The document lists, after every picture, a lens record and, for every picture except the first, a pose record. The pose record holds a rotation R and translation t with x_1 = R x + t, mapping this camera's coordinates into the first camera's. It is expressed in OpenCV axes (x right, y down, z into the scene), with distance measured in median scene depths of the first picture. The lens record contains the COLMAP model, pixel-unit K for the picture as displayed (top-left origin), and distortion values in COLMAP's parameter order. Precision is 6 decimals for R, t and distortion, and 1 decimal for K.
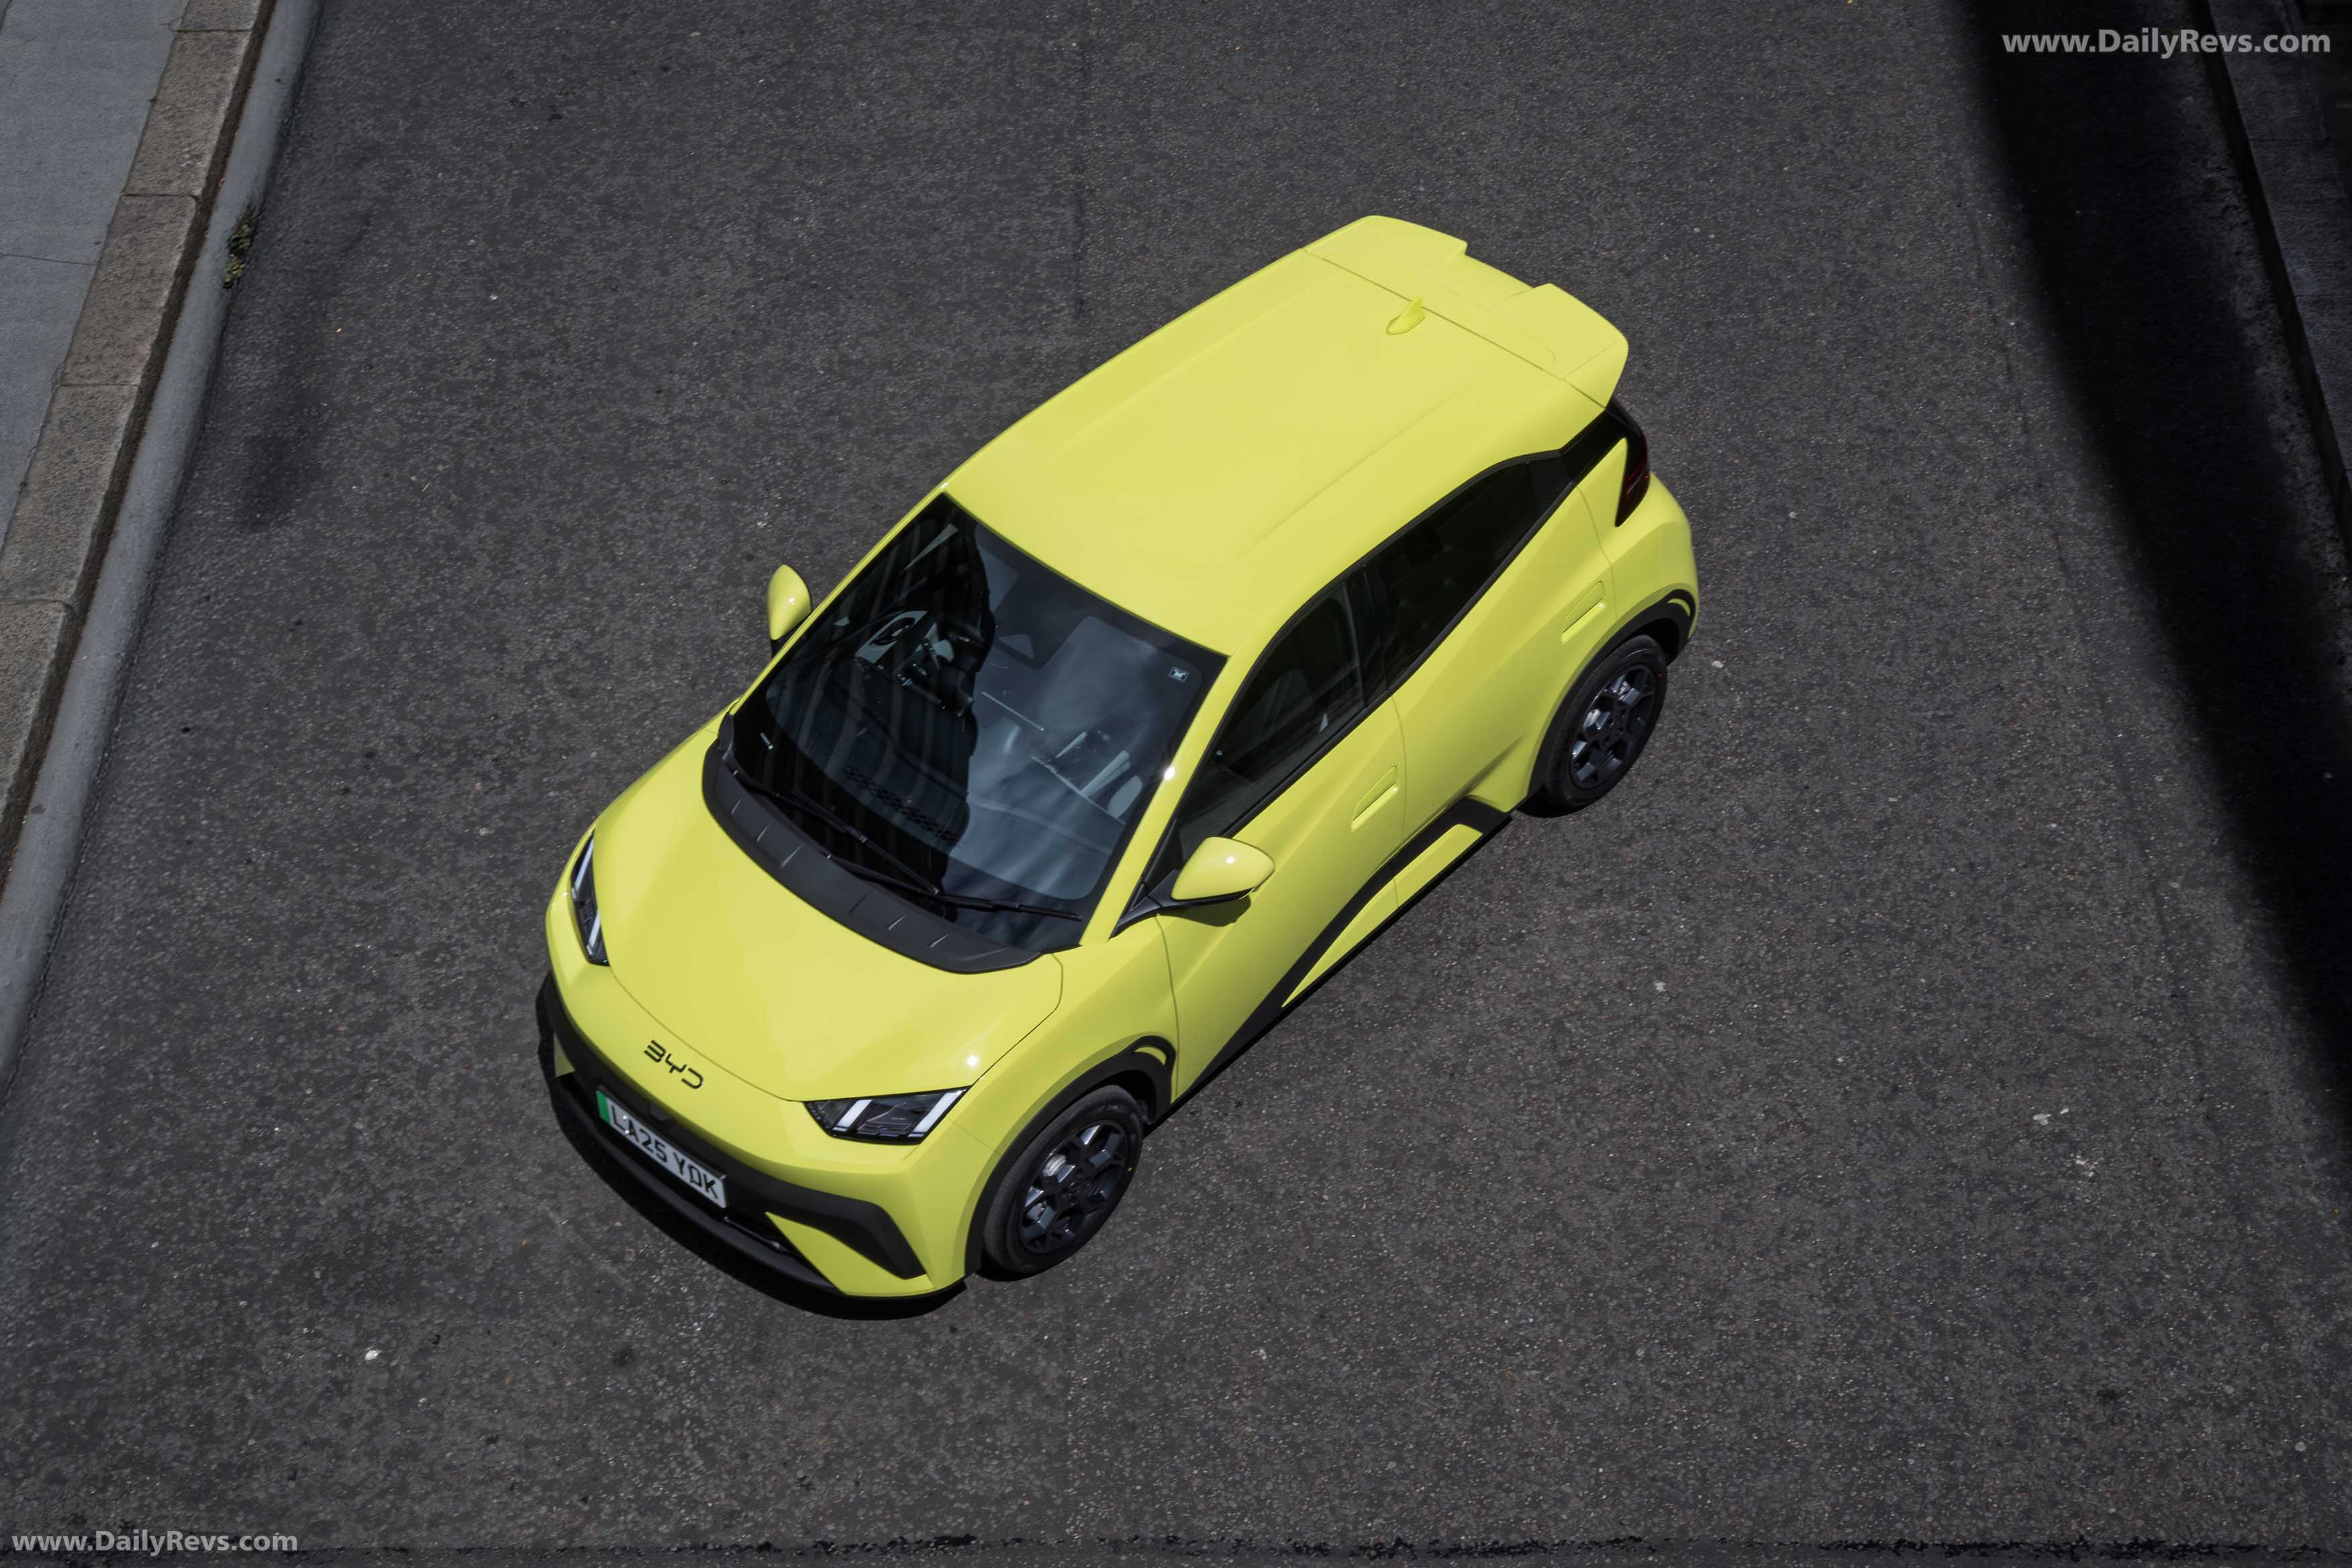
lens RADIAL K [[3534.2, 0, 1175.9], [0, 3534.2, 780.4], [0, 0, 1]] dist [-0.001453, 0.000000]
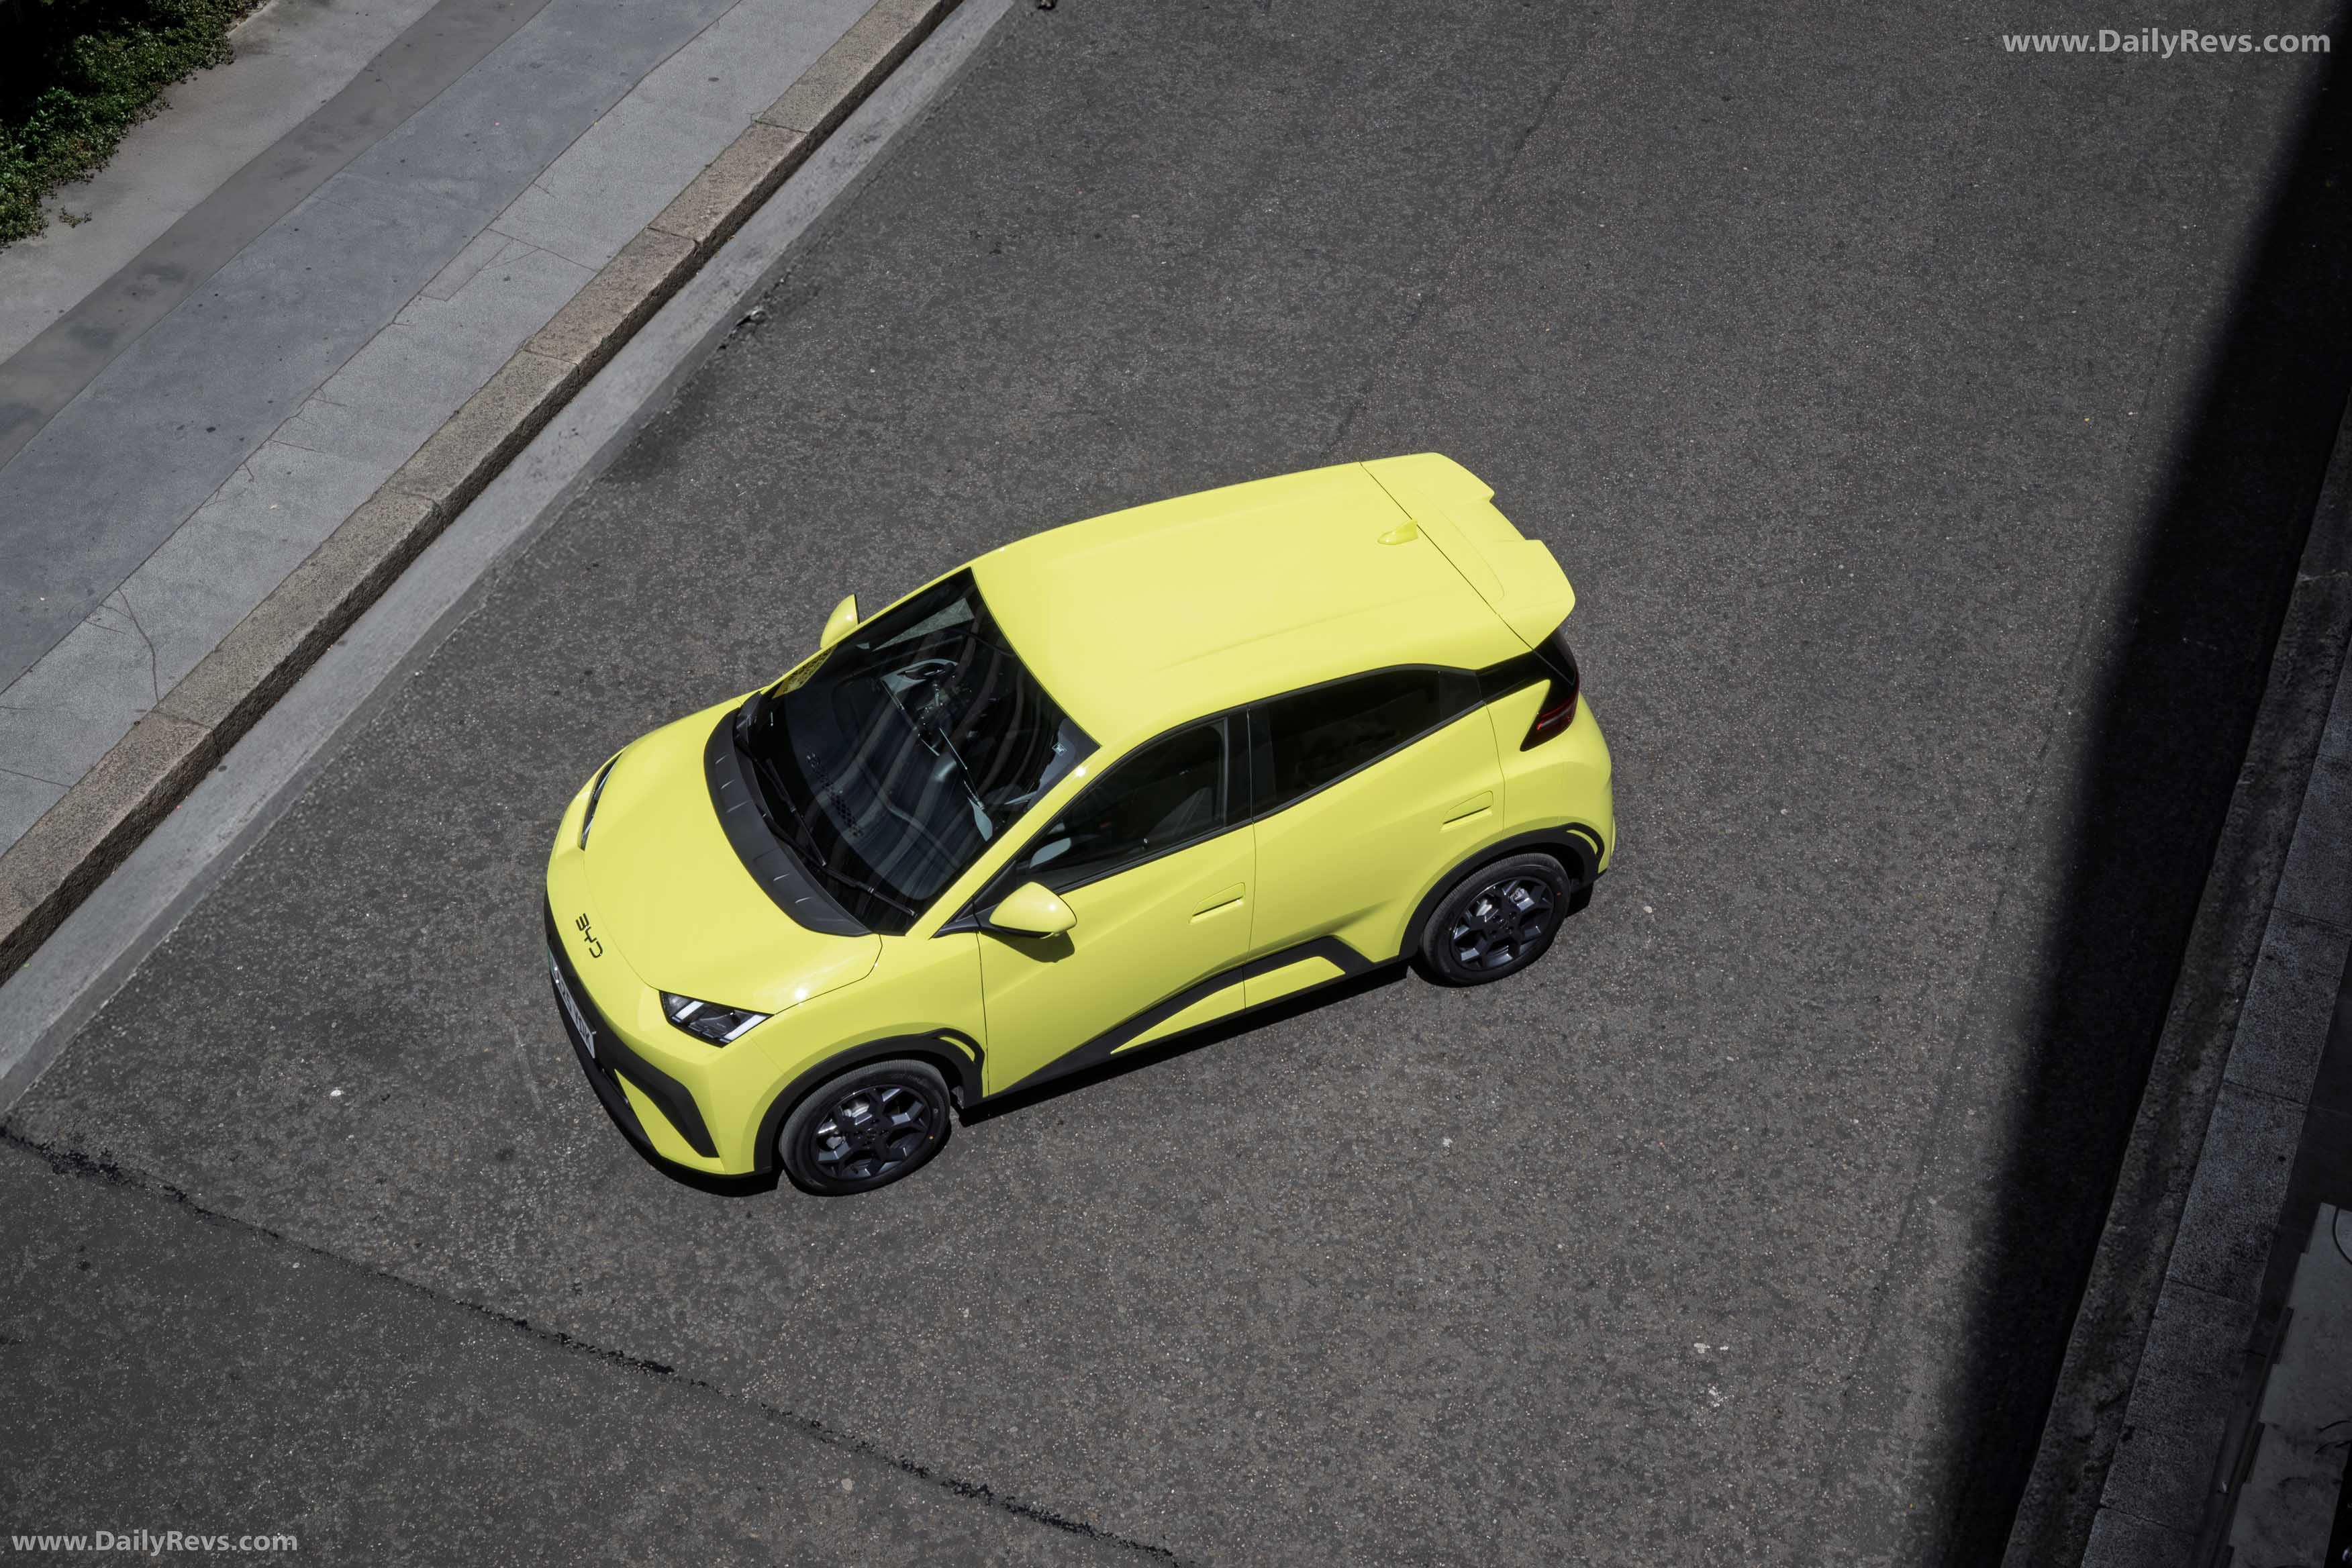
lens RADIAL K [[3080.1, 0, 1175.1], [0, 3080.1, 788.0], [0, 0, 1]] dist [-0.004253, 0.000000]
pose [[0.926277, 0.273923, -0.258800, 0.286125], [-0.288701, 0.957207, -0.020155, -0.006717], [0.242205, 0.093385, 0.965721, -0.006278]]
